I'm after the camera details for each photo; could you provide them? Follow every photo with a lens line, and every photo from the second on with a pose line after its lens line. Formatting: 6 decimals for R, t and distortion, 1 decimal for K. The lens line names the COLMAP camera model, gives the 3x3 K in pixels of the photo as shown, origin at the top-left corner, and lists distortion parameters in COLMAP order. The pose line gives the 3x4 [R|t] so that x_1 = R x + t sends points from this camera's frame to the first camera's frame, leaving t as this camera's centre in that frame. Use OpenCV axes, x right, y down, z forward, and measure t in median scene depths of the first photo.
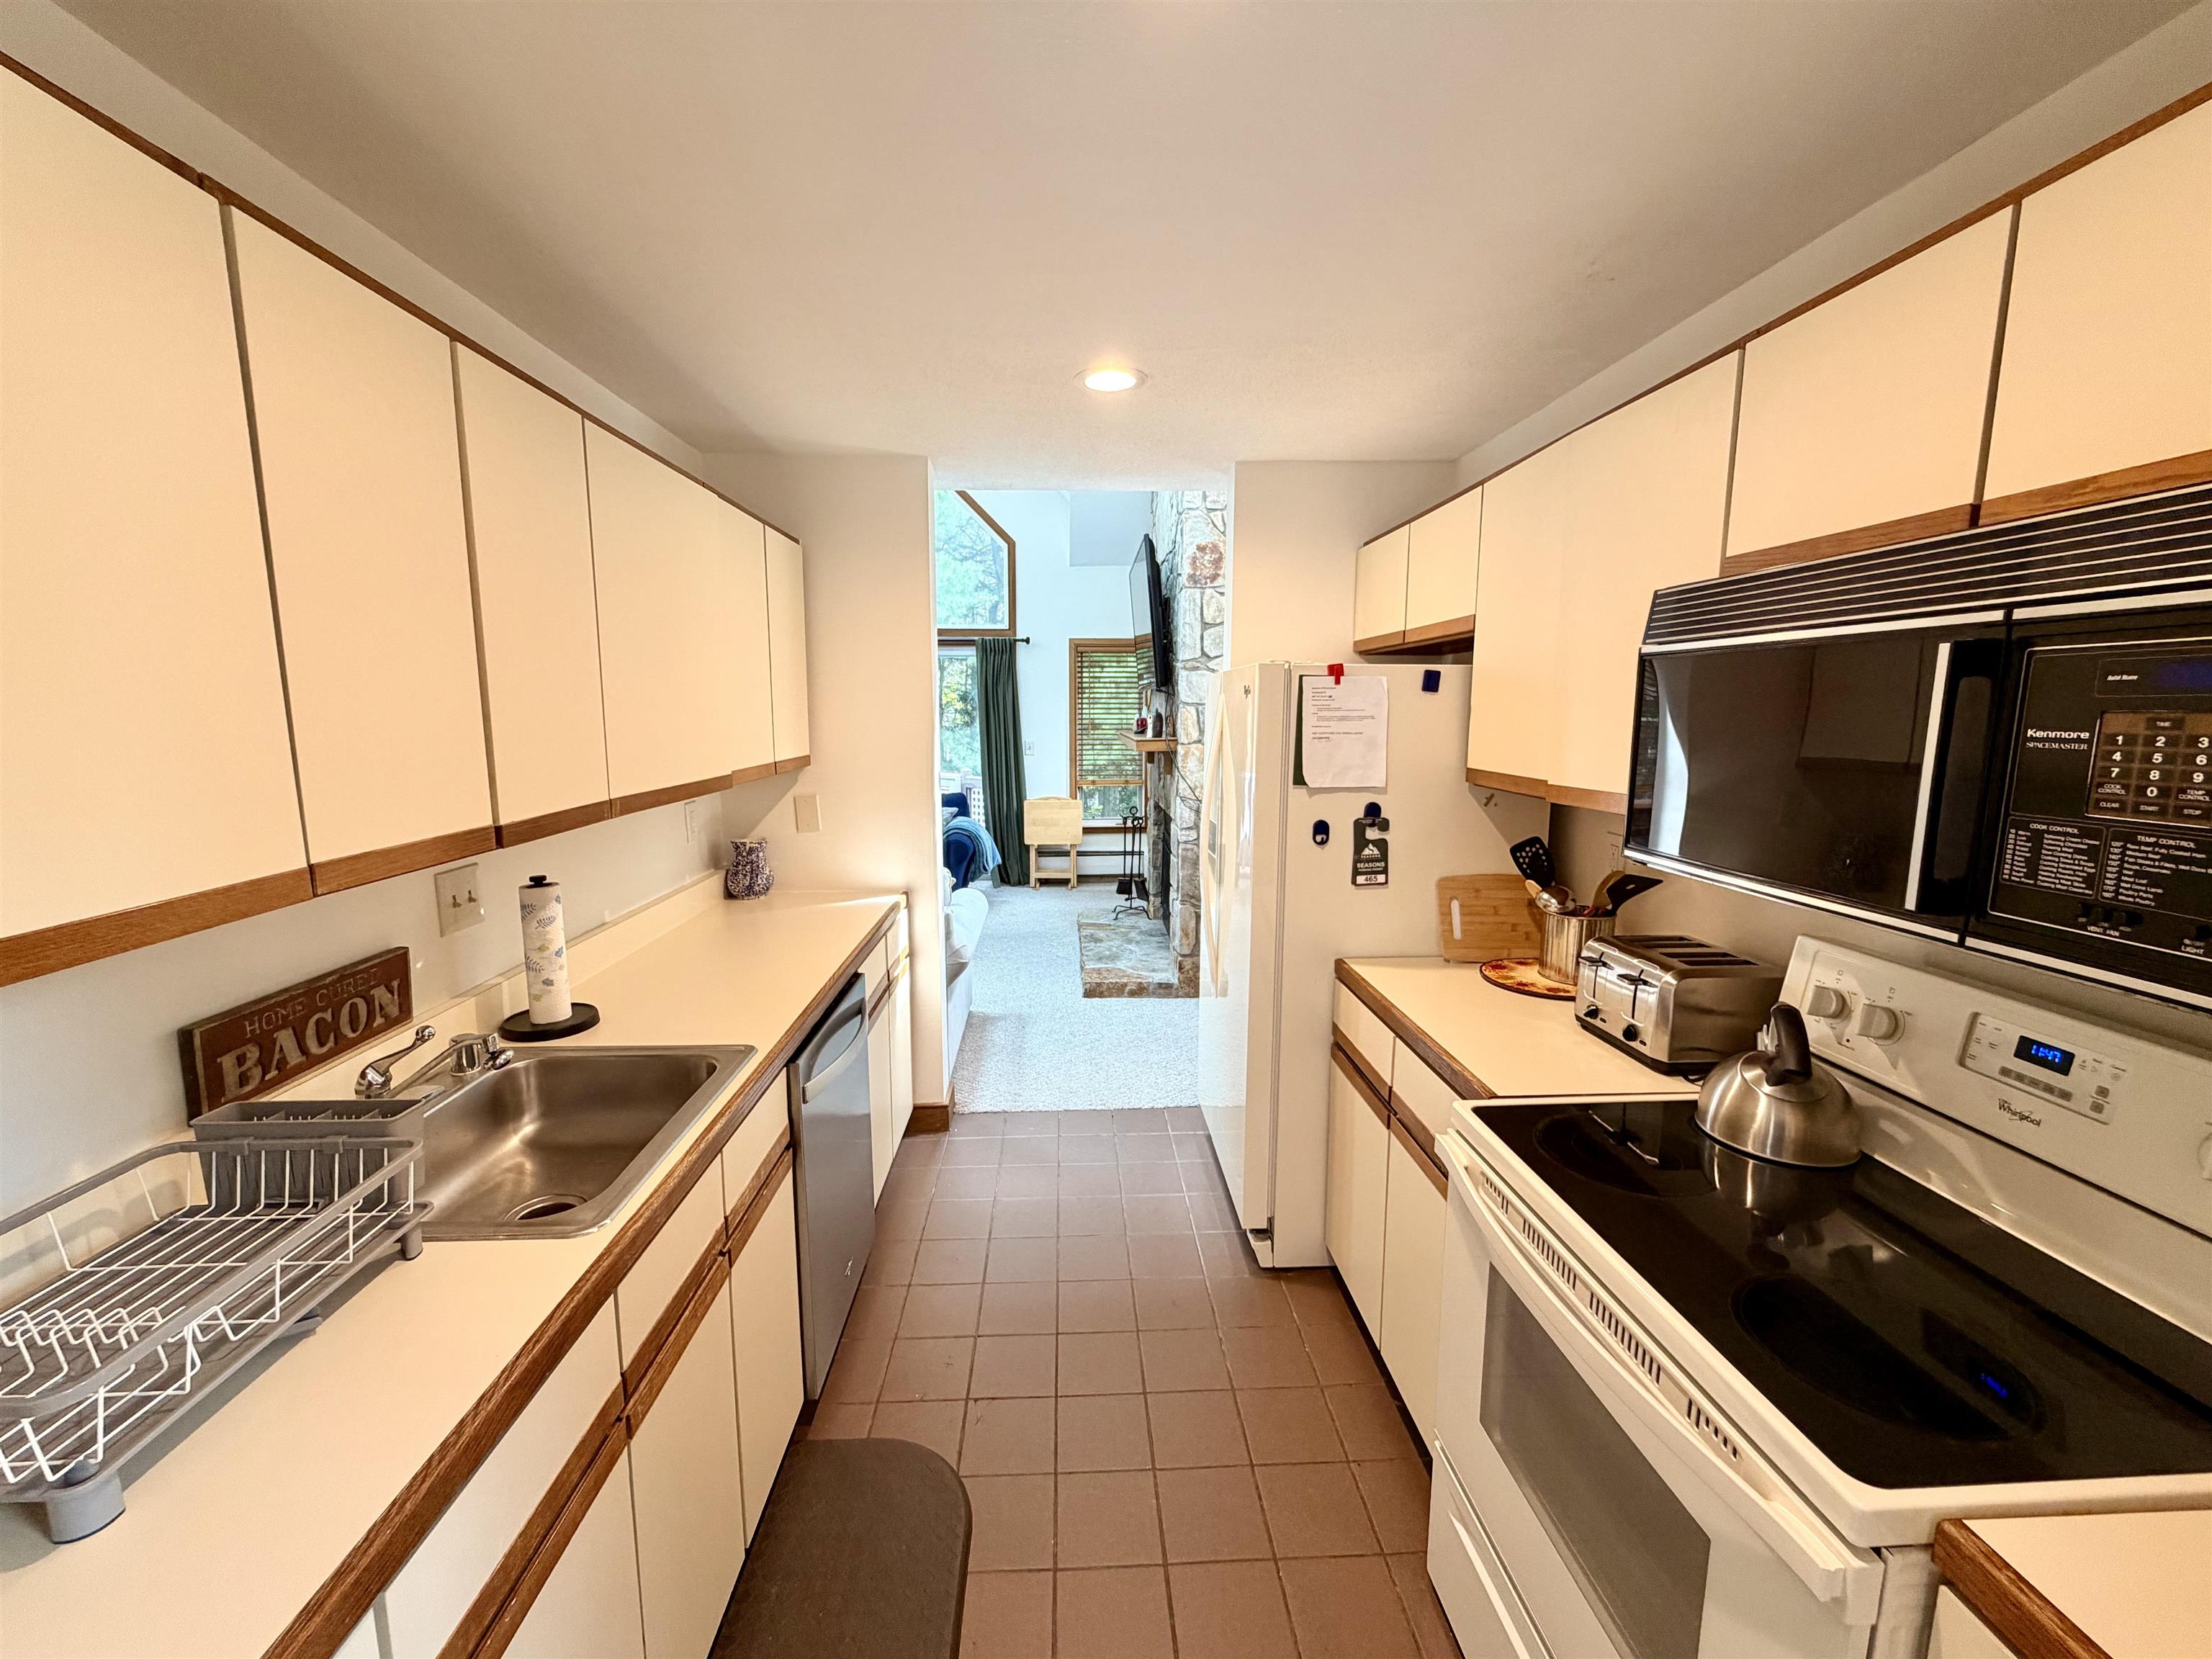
lens RADIAL K [[886.9, 0, 1094.4], [0, 886.9, 830.7], [0, 0, 1]] dist [0.001224, -0.000422]
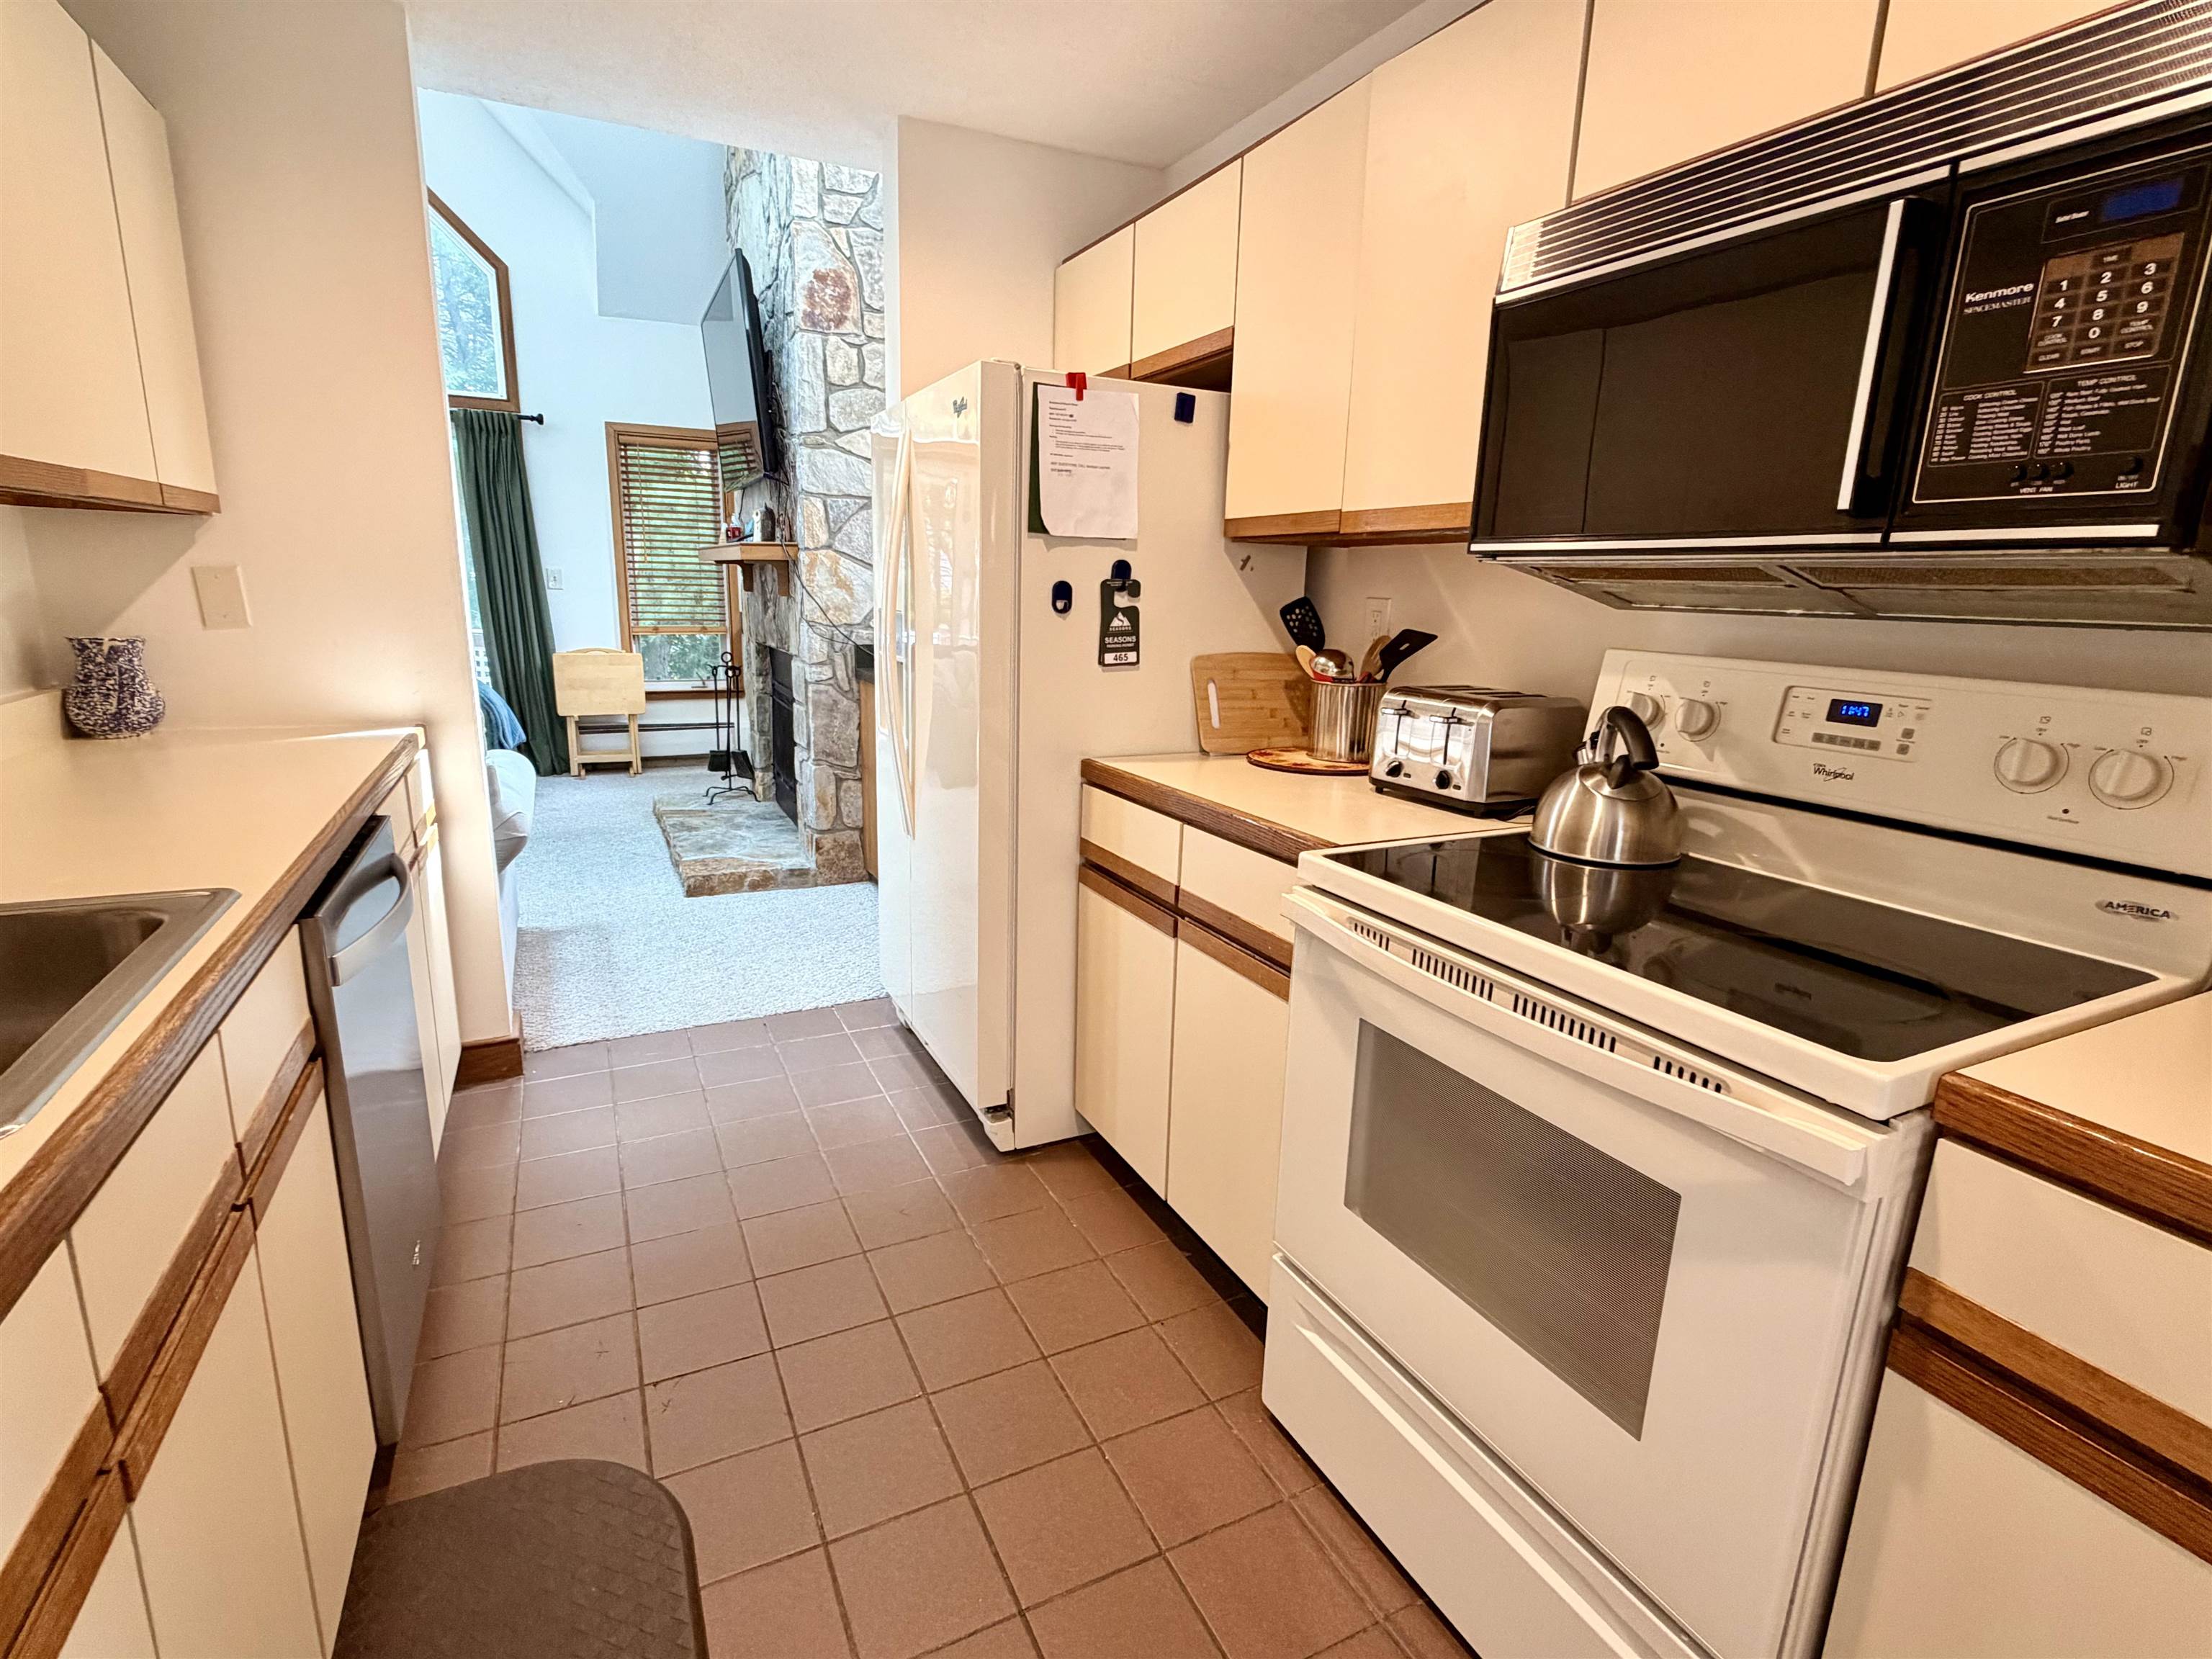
lens RADIAL K [[1078.4, 0, 1101.5], [0, 1078.4, 834.2], [0, 0, 1]] dist [0.001232, -0.000660]
pose [[0.914183, -0.066340, 0.399835, -0.111076], [0.028077, 0.994509, 0.100811, 0.118242], [-0.404327, -0.080933, 0.911026, 0.100967]]
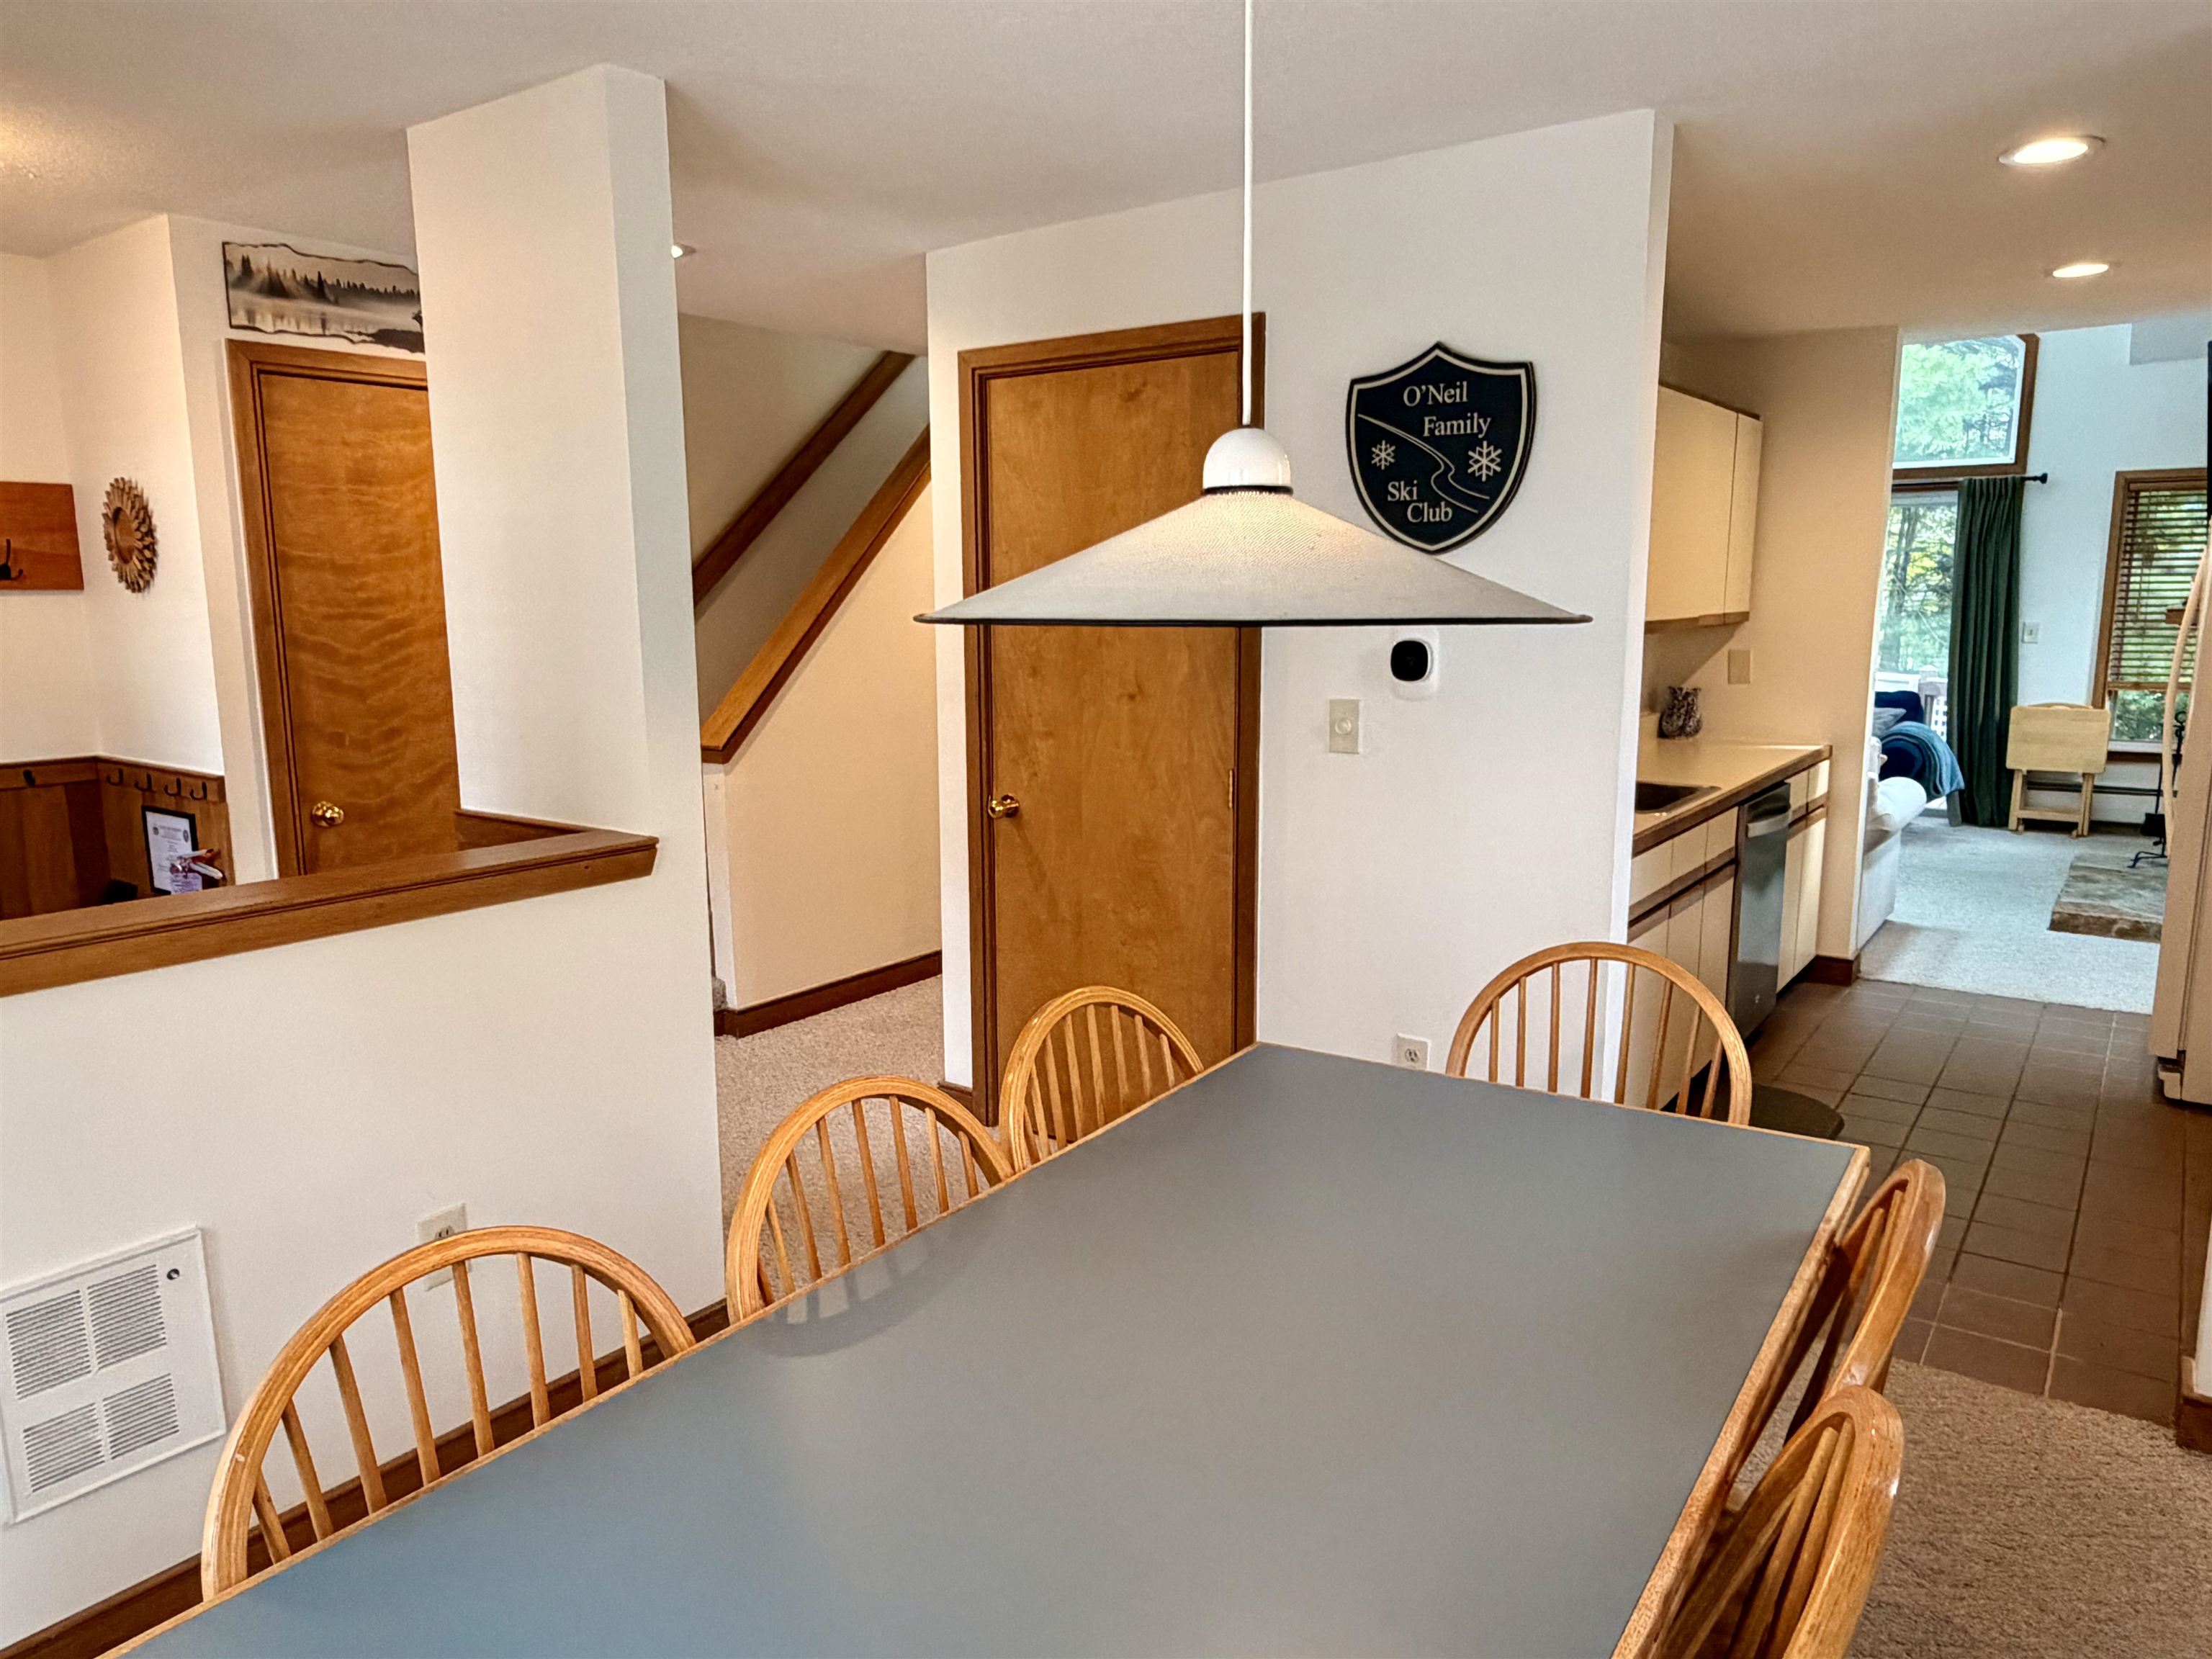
lens RADIAL K [[1464.4, 0, 1106.0], [0, 1464.4, 833.7], [0, 0, 1]] dist [-0.000508, -0.005286]
pose [[0.787269, 0.097629, -0.608832, 0.243821], [-0.081025, 0.995204, 0.054813, 0.208390], [0.611264, 0.006178, 0.791403, -1.238094]]
